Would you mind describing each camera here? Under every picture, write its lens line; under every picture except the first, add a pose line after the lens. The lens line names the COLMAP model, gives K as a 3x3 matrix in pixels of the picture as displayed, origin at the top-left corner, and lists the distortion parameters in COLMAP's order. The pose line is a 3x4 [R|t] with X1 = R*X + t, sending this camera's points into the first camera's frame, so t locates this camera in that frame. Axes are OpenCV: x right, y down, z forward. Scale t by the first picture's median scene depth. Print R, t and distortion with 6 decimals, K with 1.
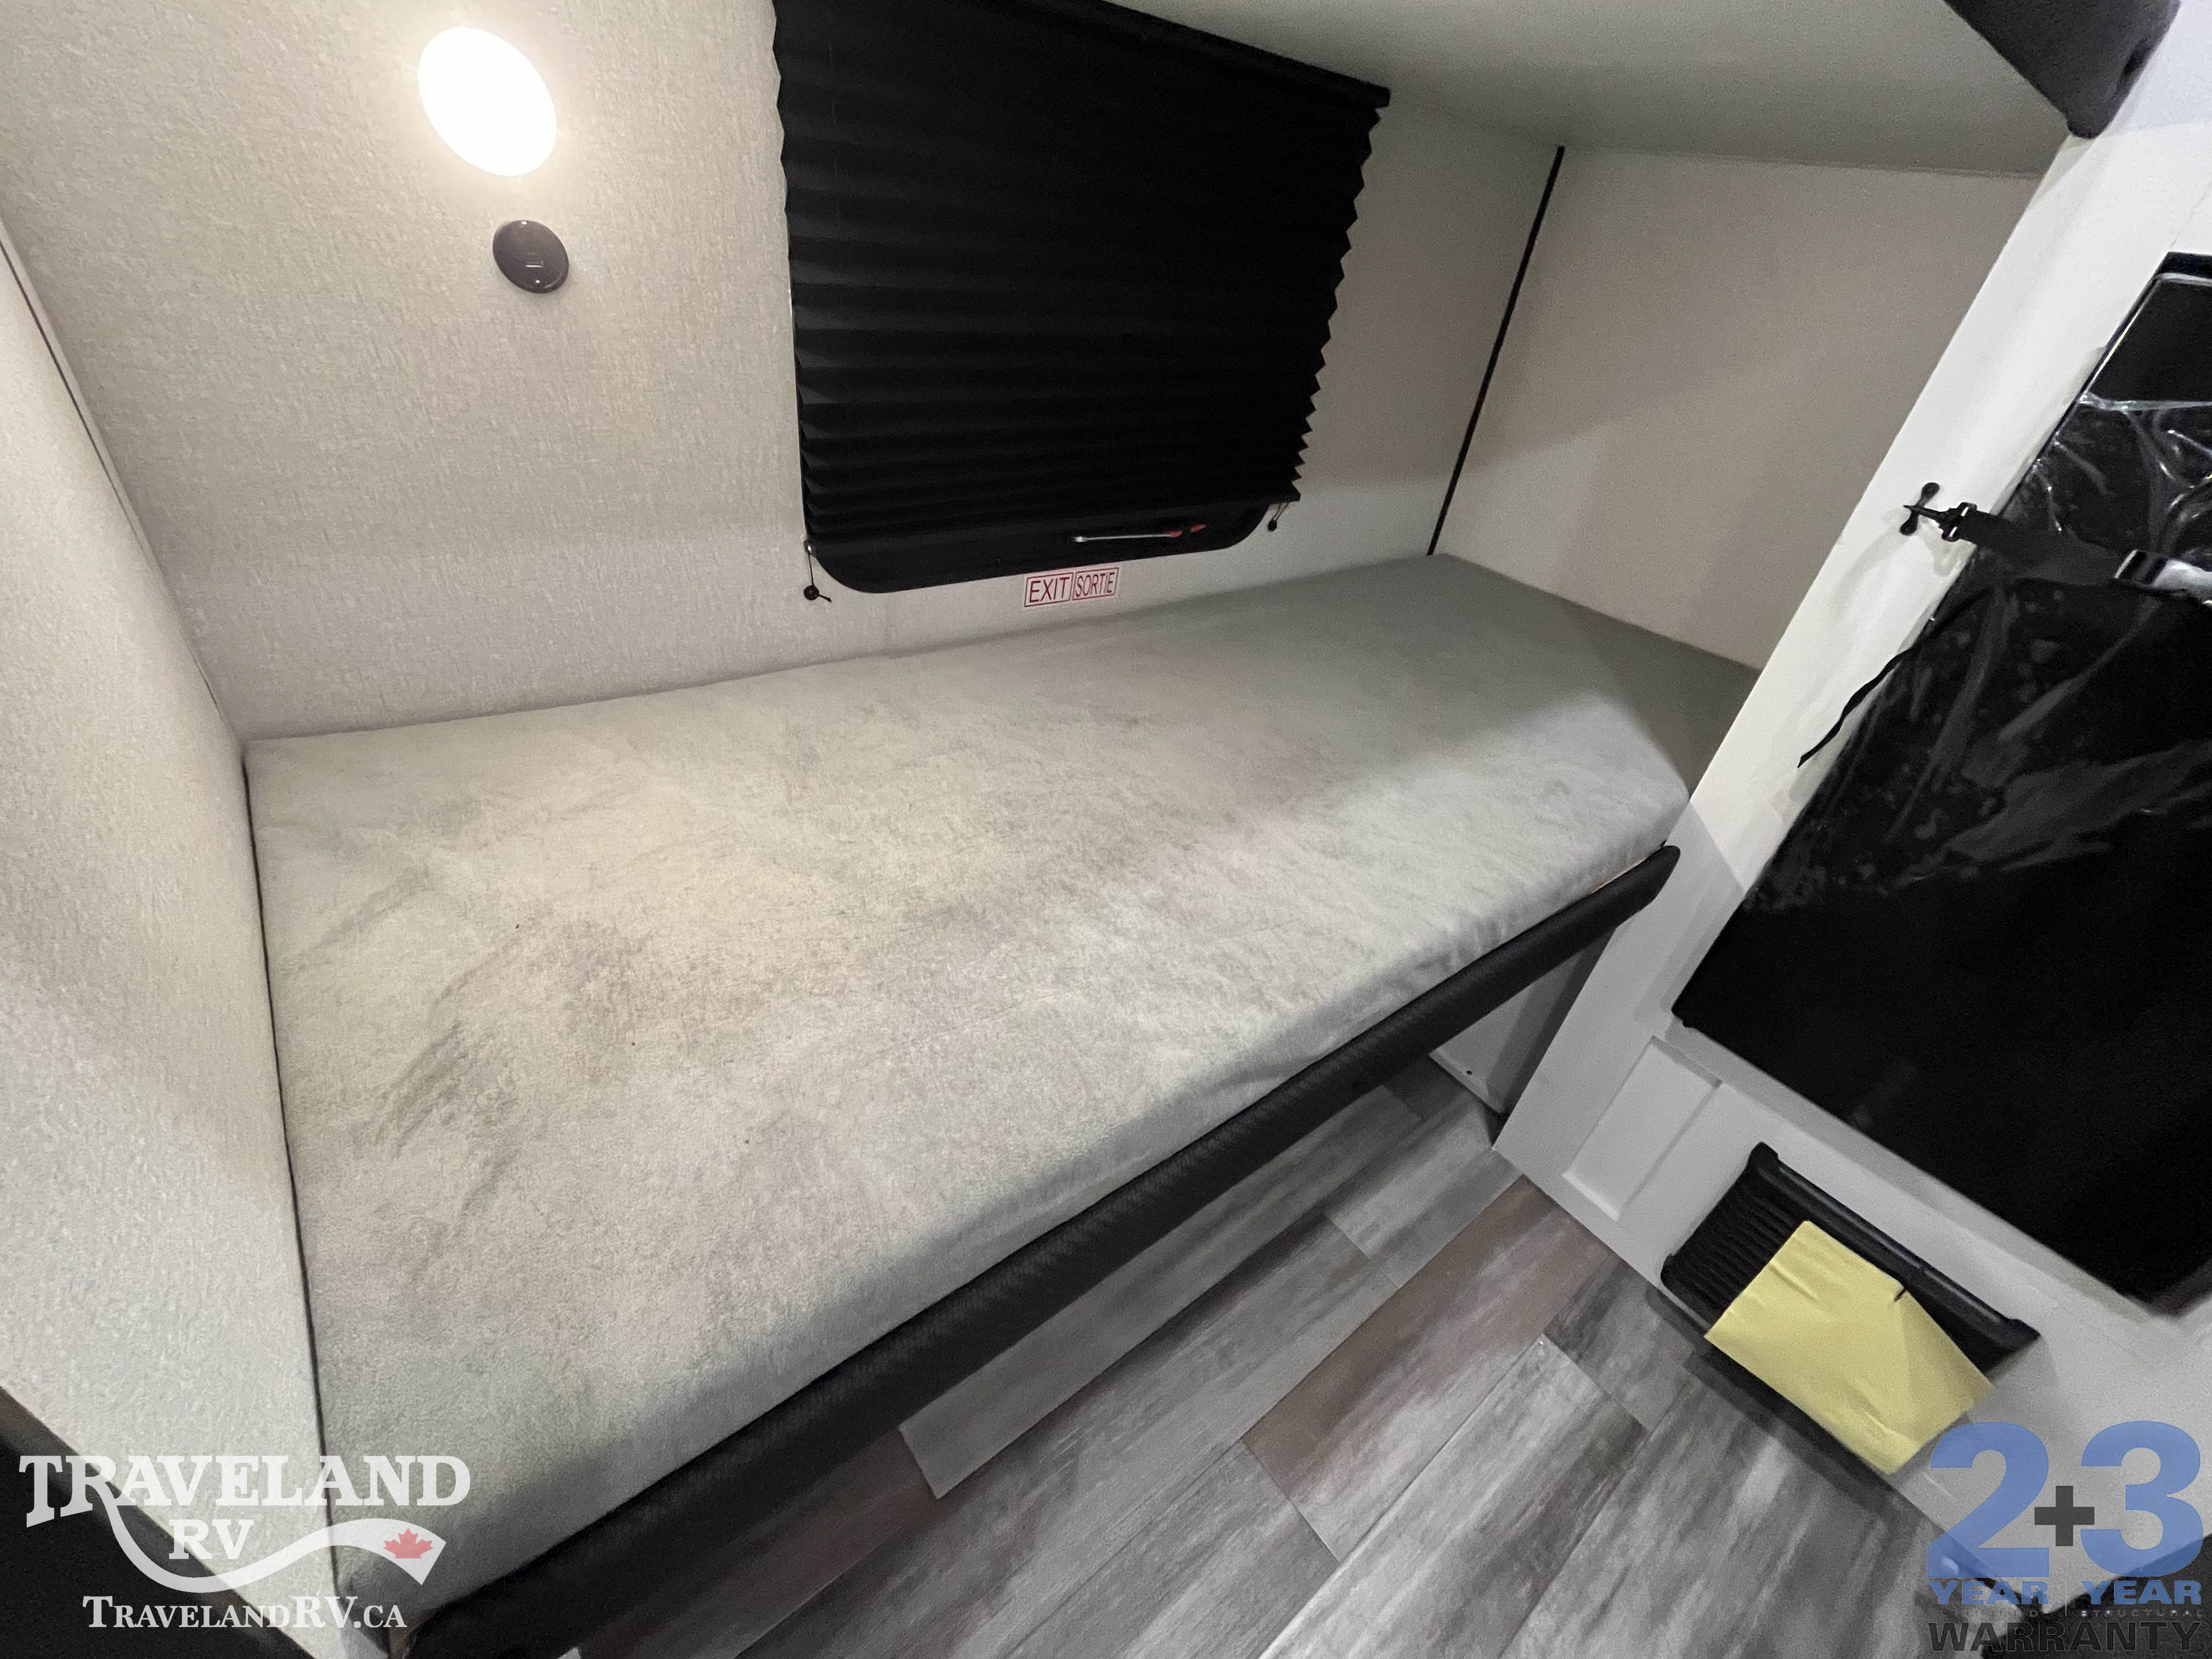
lens RADIAL K [[911.4, 0, 1101.7], [0, 911.4, 823.0], [0, 0, 1]] dist [-0.006436, 0.000127]
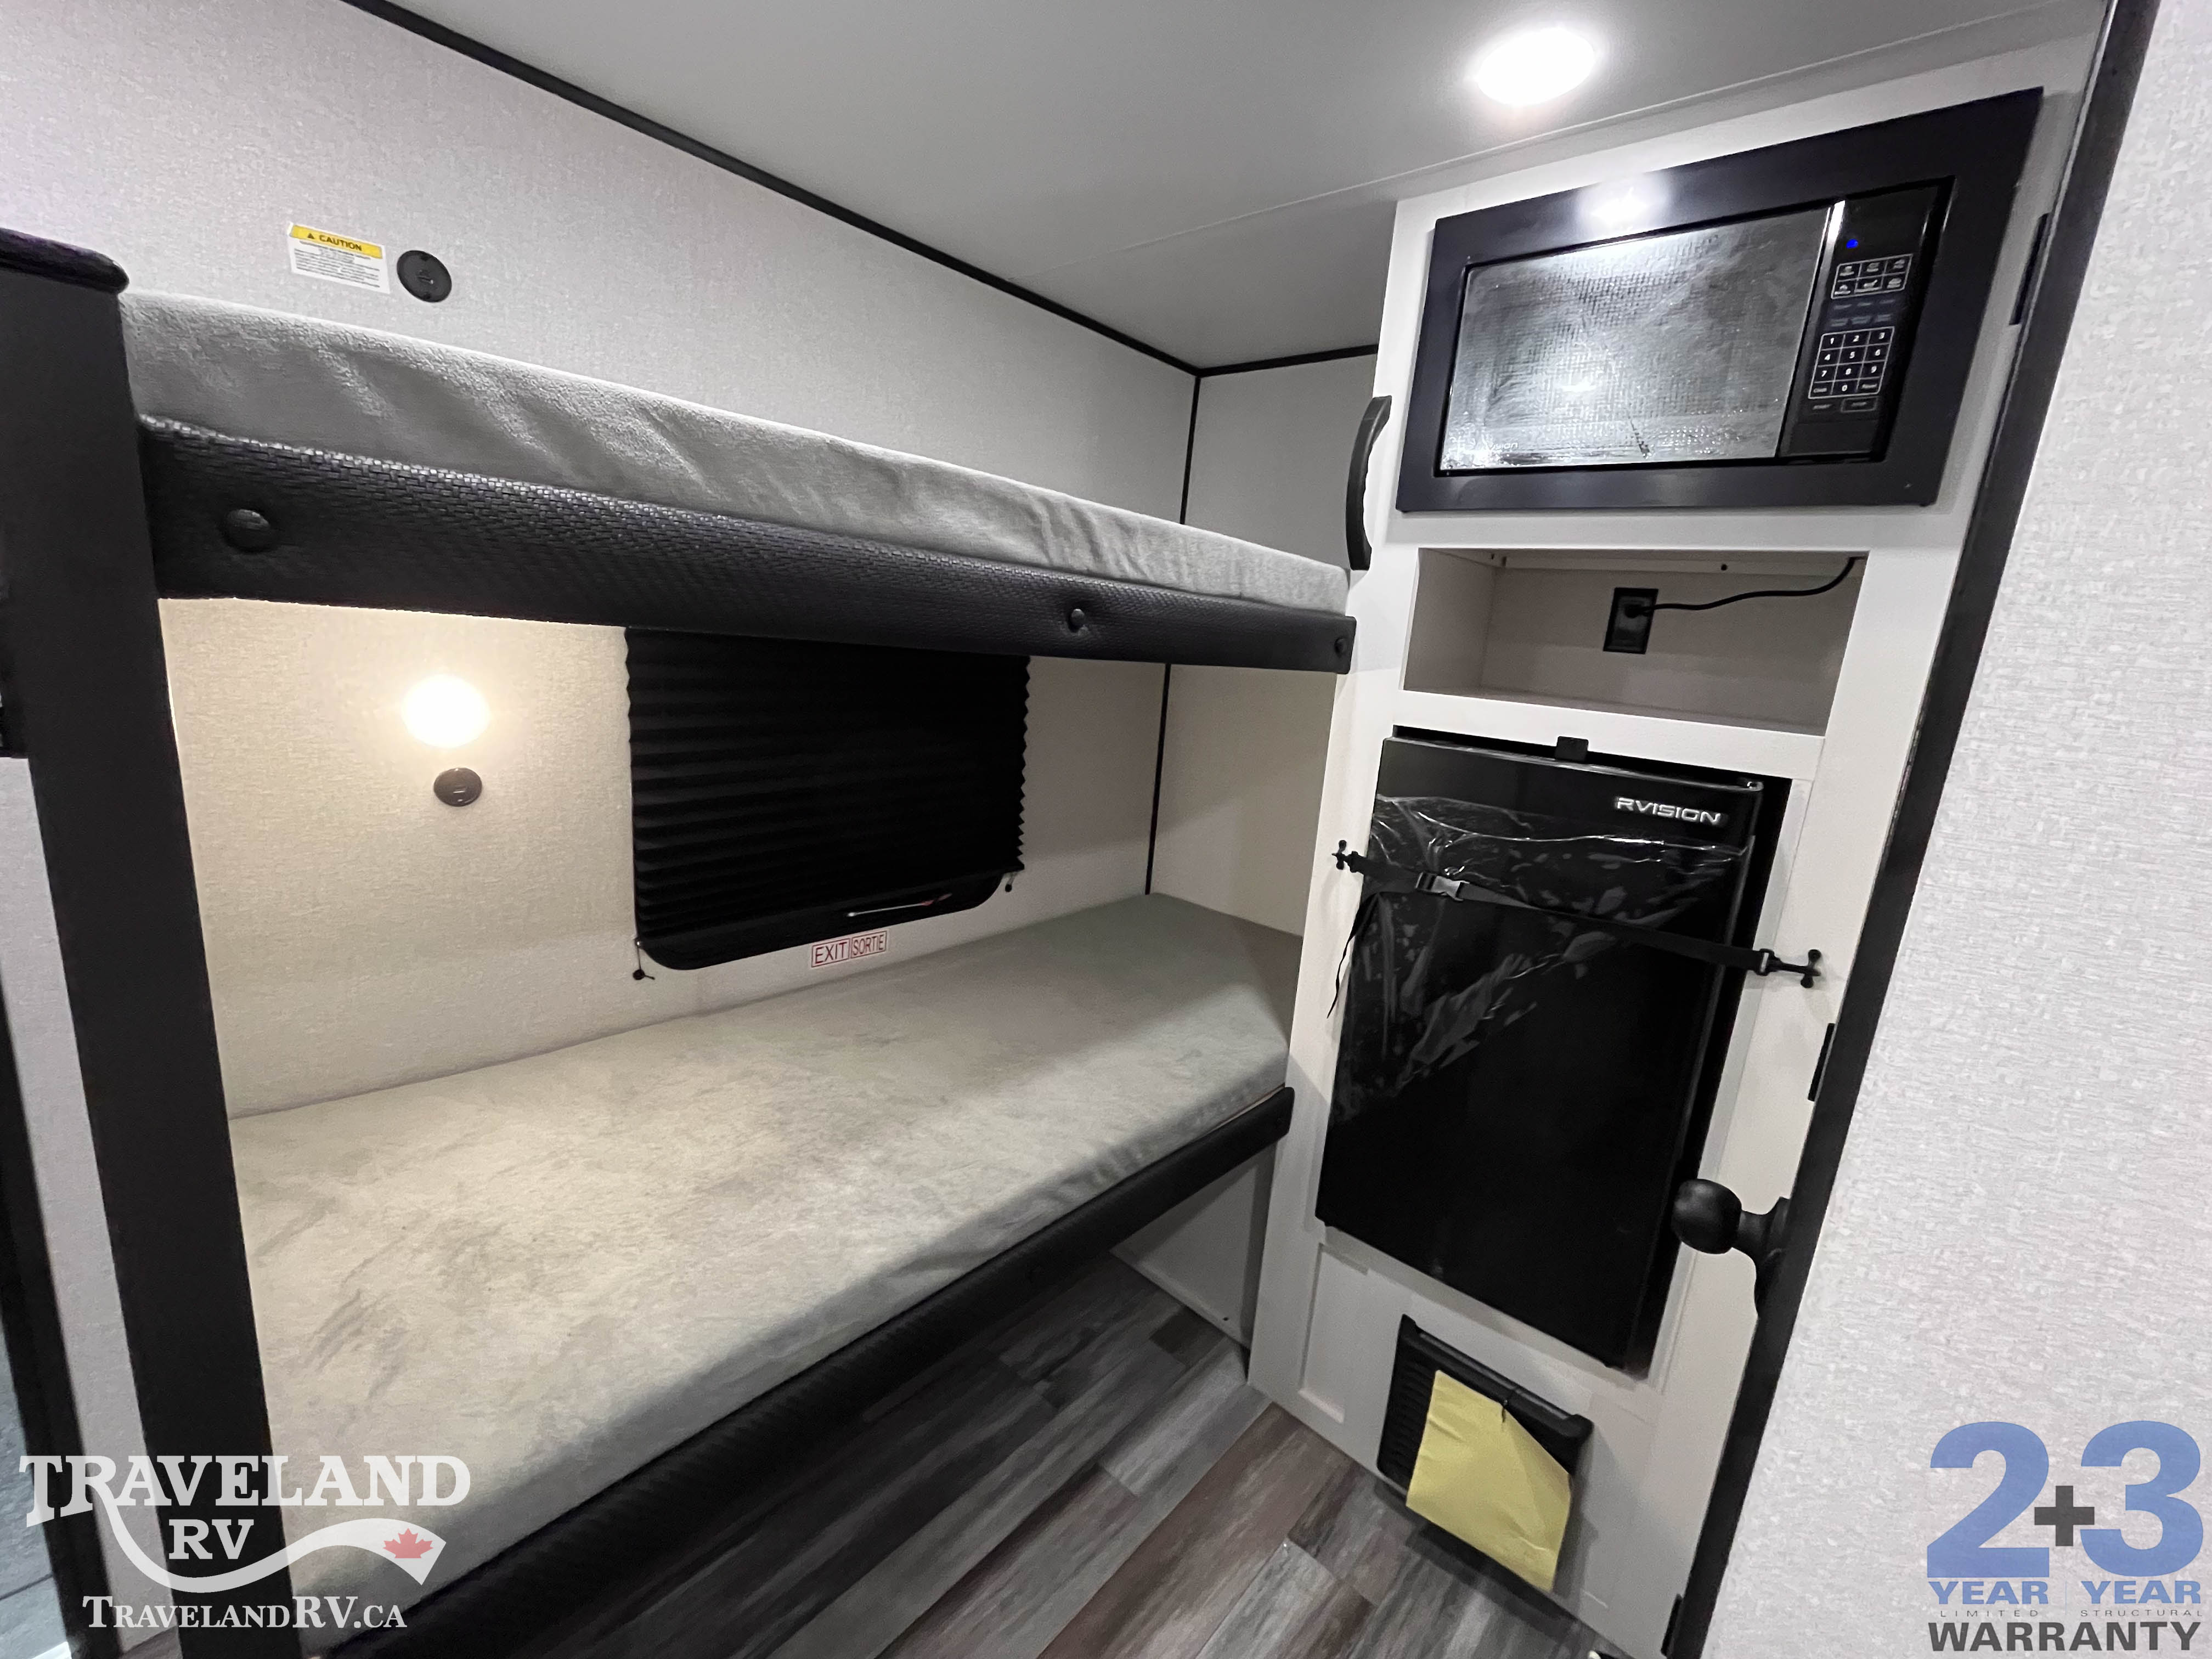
lens RADIAL K [[911.4, 0, 1101.7], [0, 911.4, 823.0], [0, 0, 1]] dist [-0.006436, 0.000127]
pose [[0.983418, -0.079513, 0.162991, 0.172485], [0.132777, 0.927868, -0.348469, 0.112647], [-0.123526, 0.364332, 0.923040, -0.463611]]
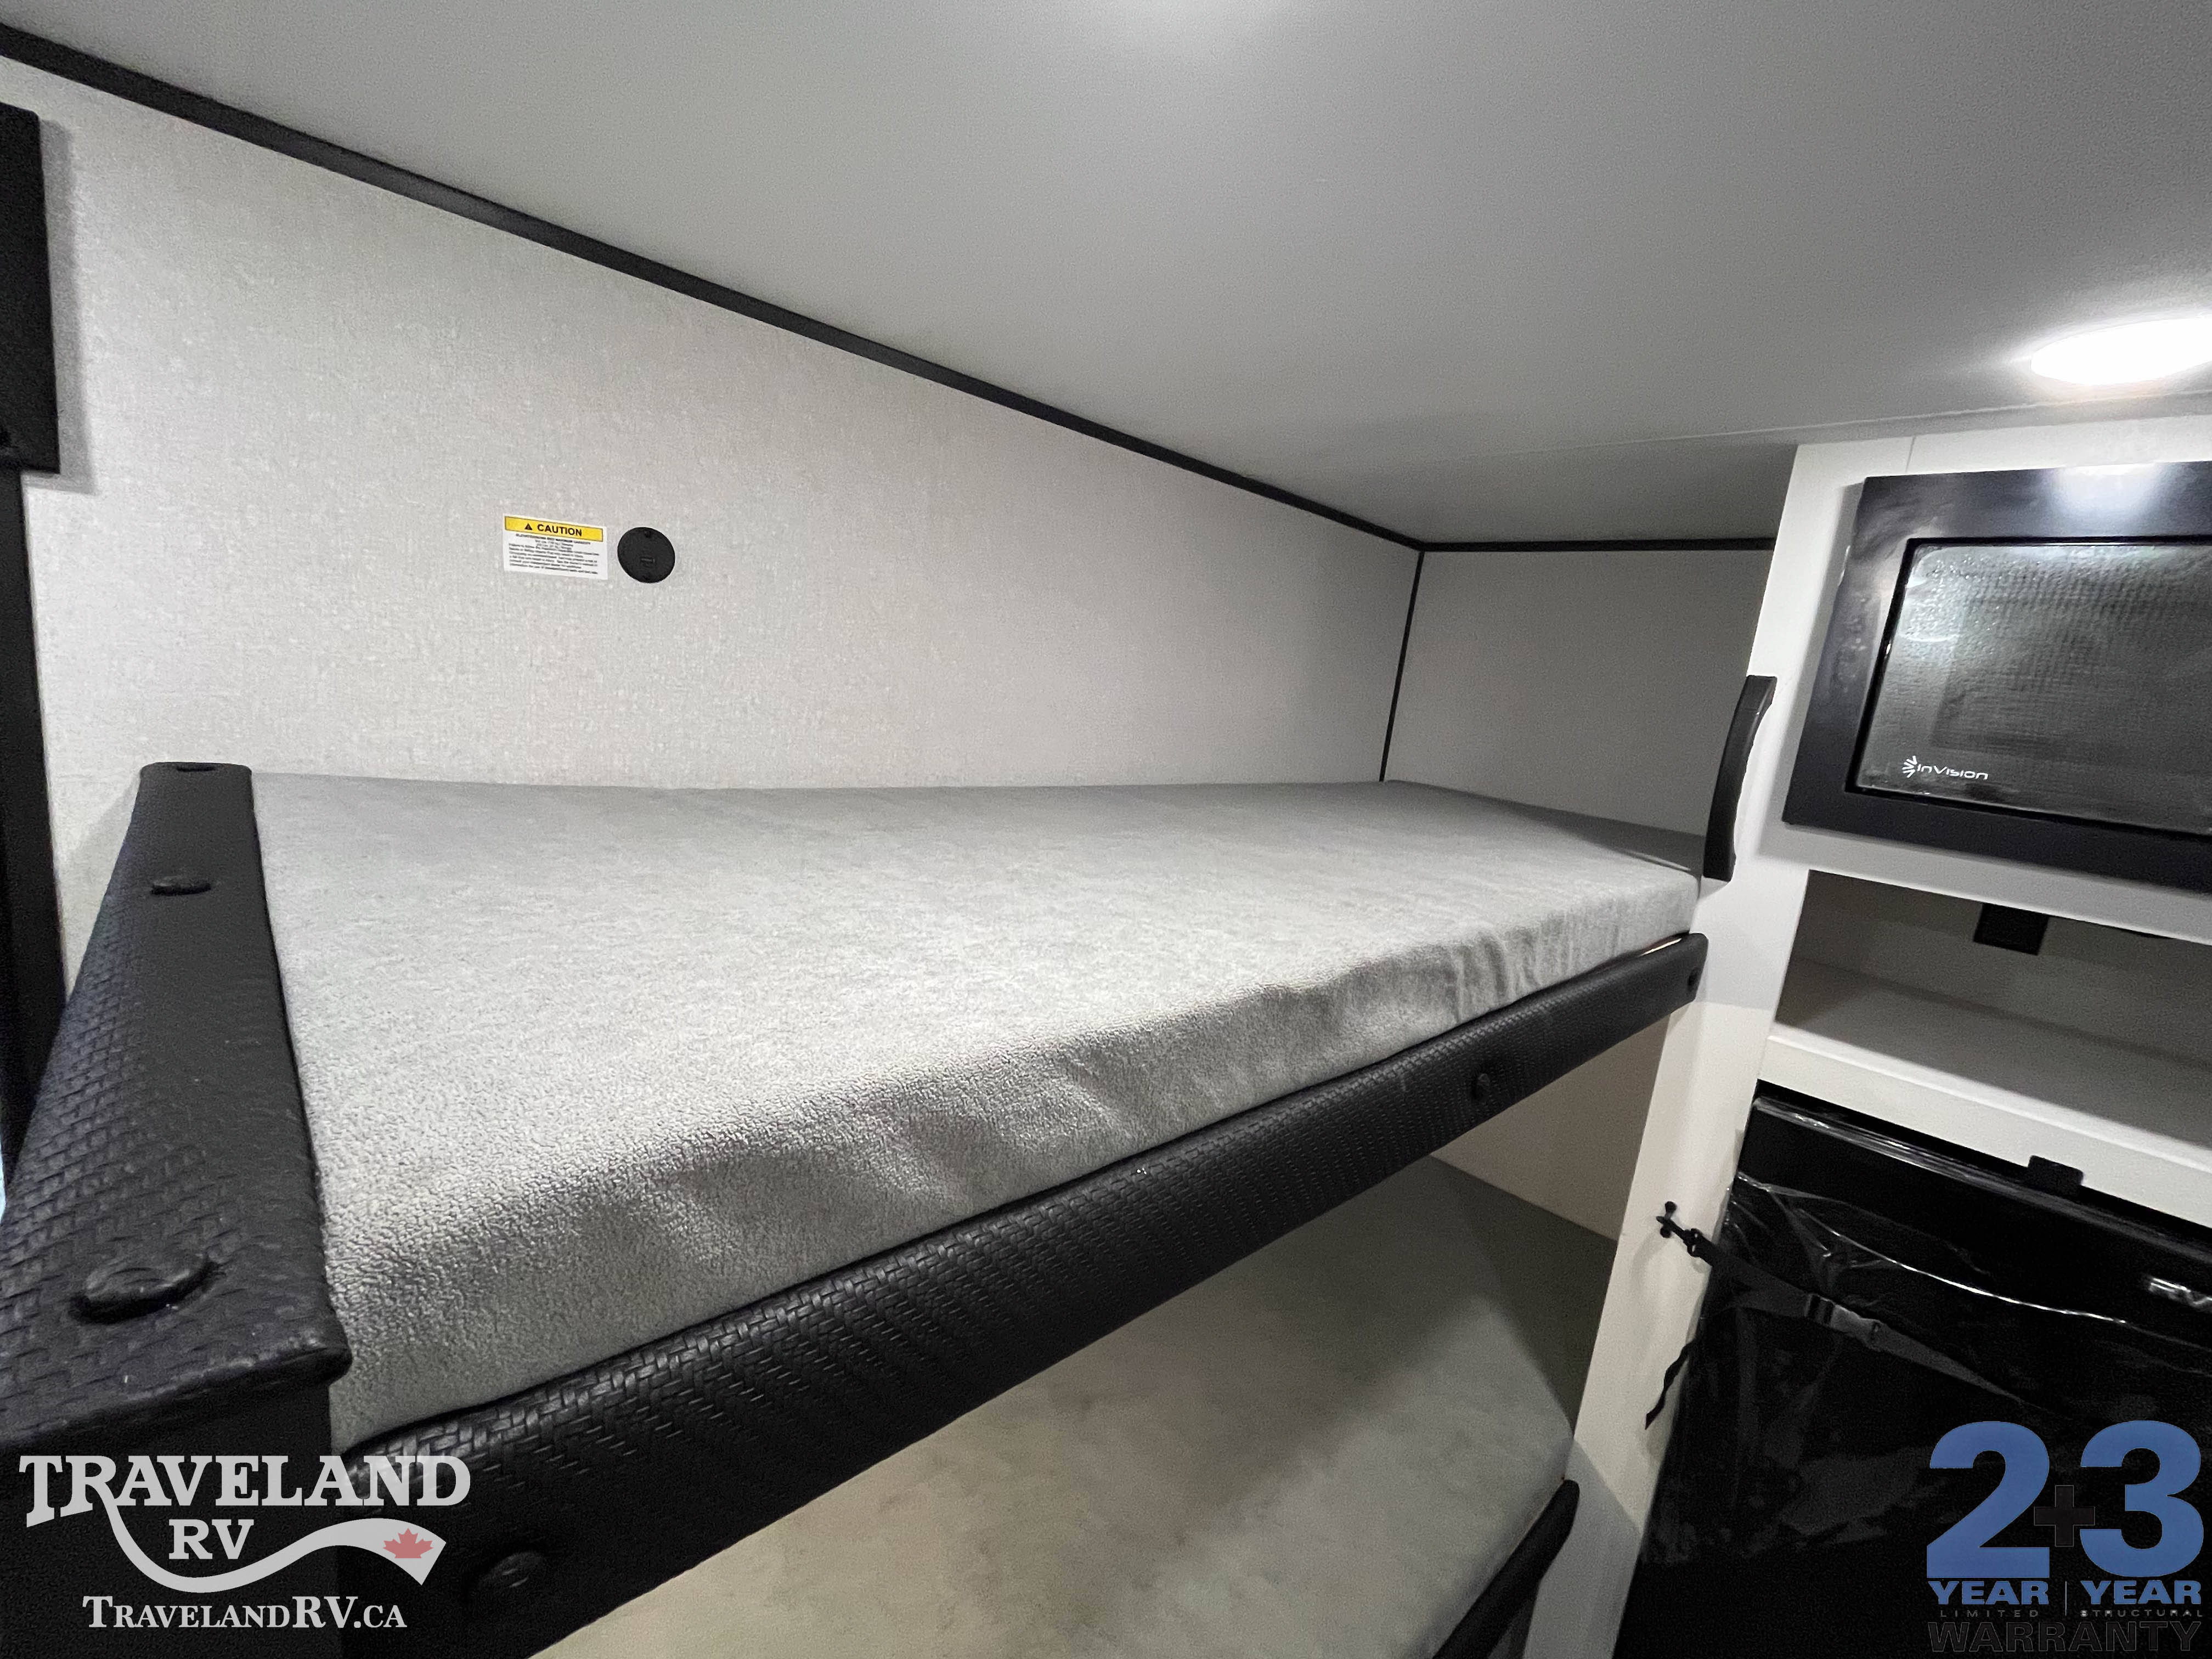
lens RADIAL K [[911.4, 0, 1101.7], [0, 911.4, 823.0], [0, 0, 1]] dist [-0.006436, 0.000127]
pose [[0.995924, -0.027352, 0.085953, -0.029015], [0.059744, 0.913950, -0.401405, -0.347943], [-0.067577, 0.404904, 0.911858, -0.360591]]
